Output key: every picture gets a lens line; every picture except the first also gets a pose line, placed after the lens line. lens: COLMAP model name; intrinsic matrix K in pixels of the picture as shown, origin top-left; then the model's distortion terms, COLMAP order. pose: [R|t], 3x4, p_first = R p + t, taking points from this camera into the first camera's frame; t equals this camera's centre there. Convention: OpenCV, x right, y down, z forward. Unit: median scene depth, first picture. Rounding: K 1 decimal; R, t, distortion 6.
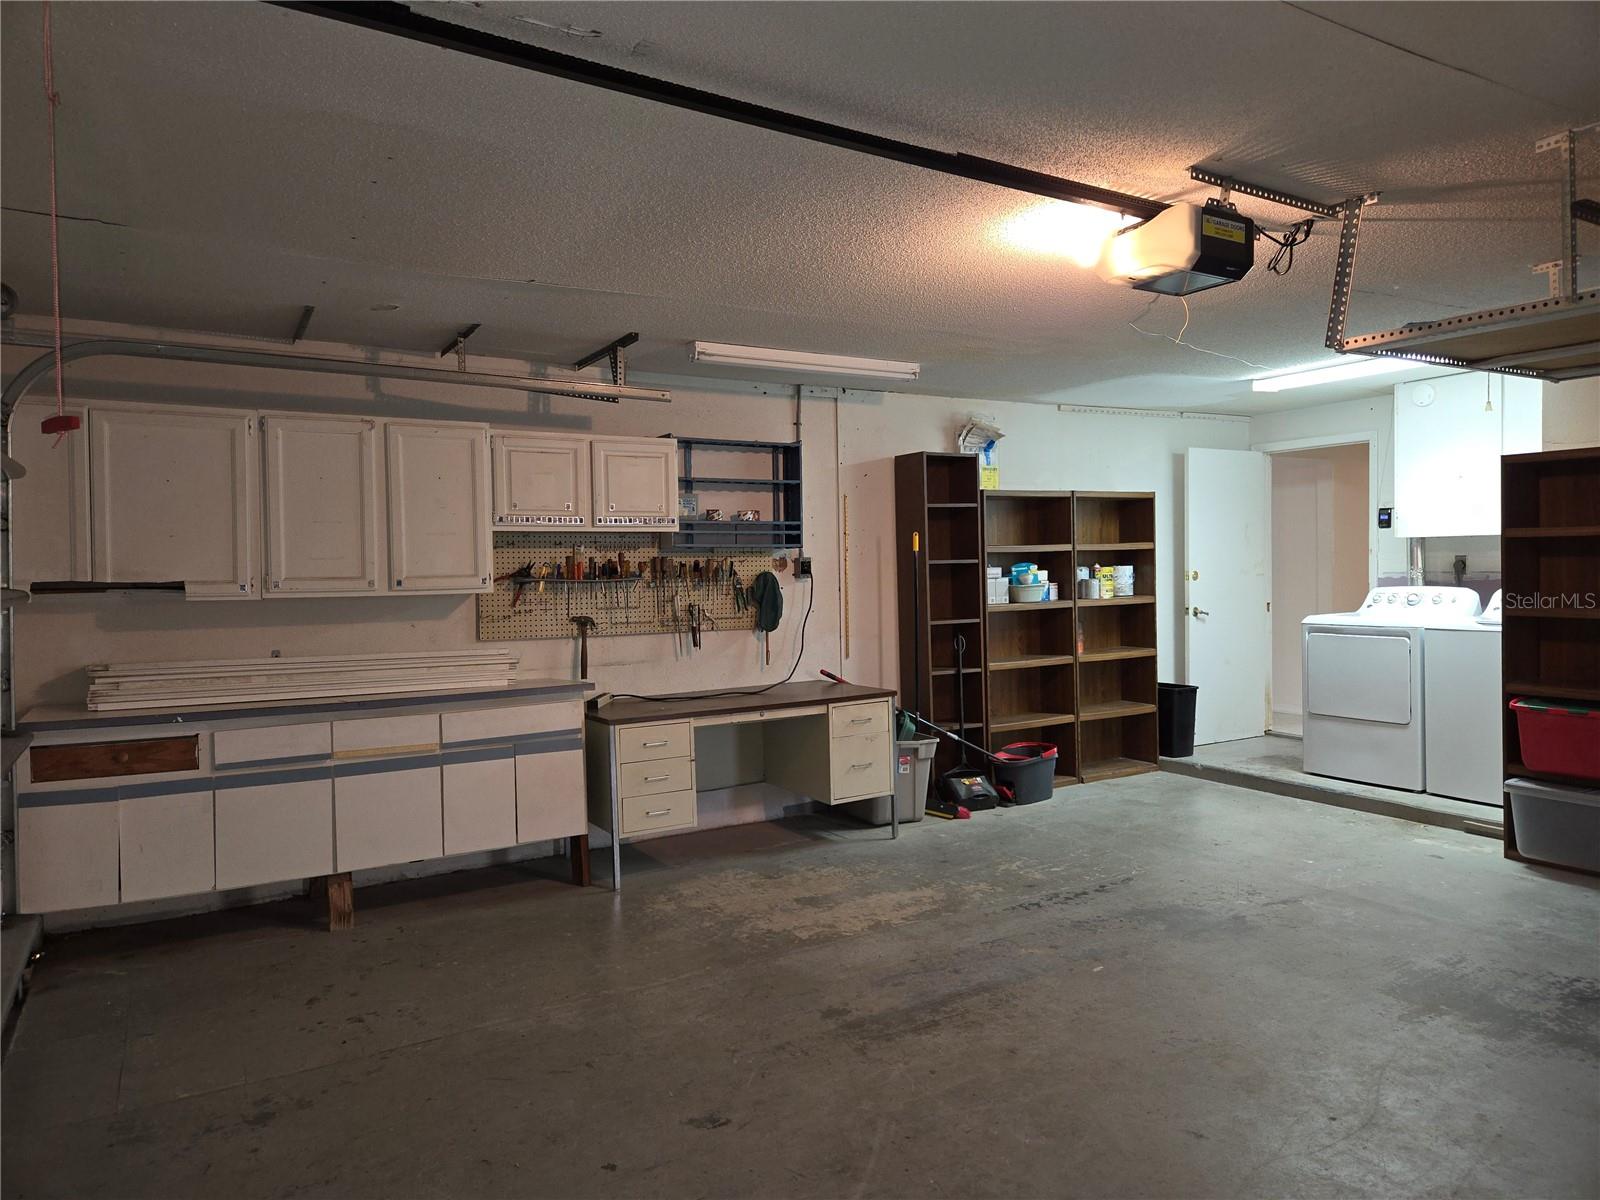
lens RADIAL K [[1063.8, 0, 818.7], [0, 1063.8, 583.4], [0, 0, 1]] dist [0.062042, -0.000026]
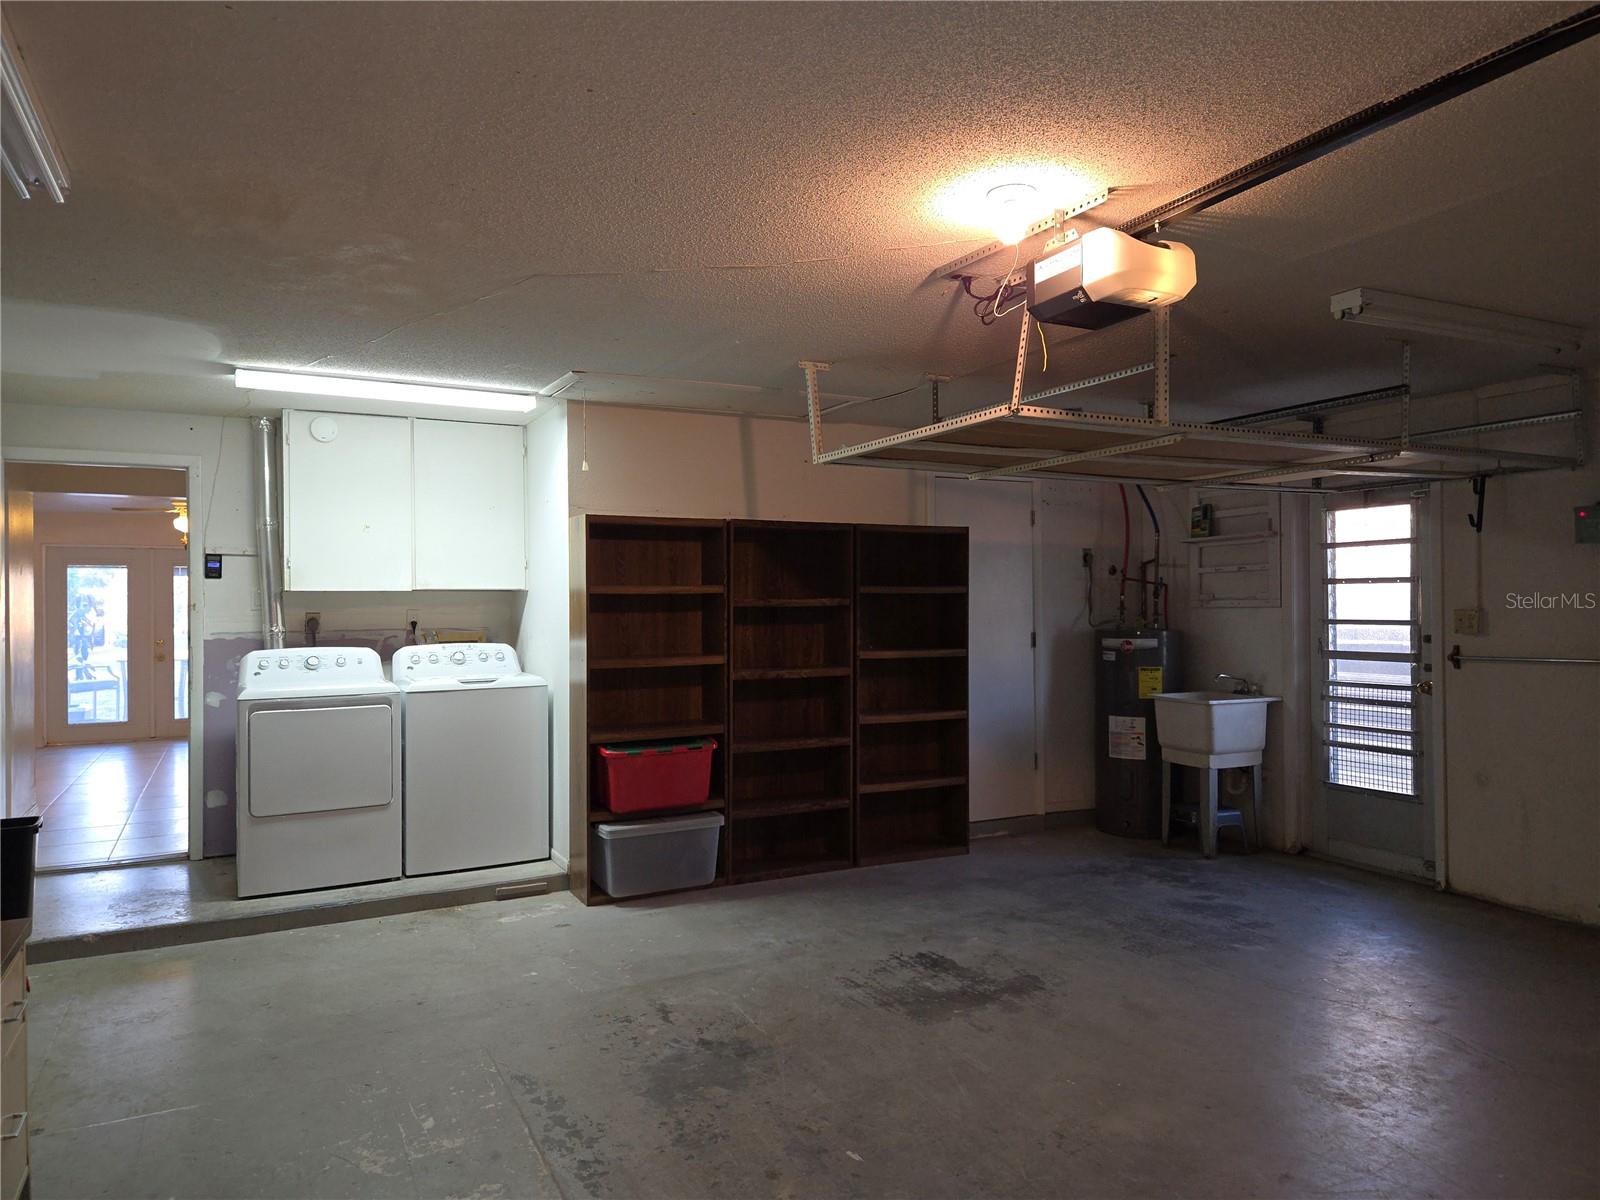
lens RADIAL K [[1063.8, 0, 818.7], [0, 1063.8, 583.4], [0, 0, 1]] dist [0.062042, -0.000026]
pose [[0.068343, 0.039038, 0.996898, -0.411743], [0.023695, 0.998889, -0.040740, -0.005686], [-0.997380, 0.026406, 0.067342, 0.791218]]
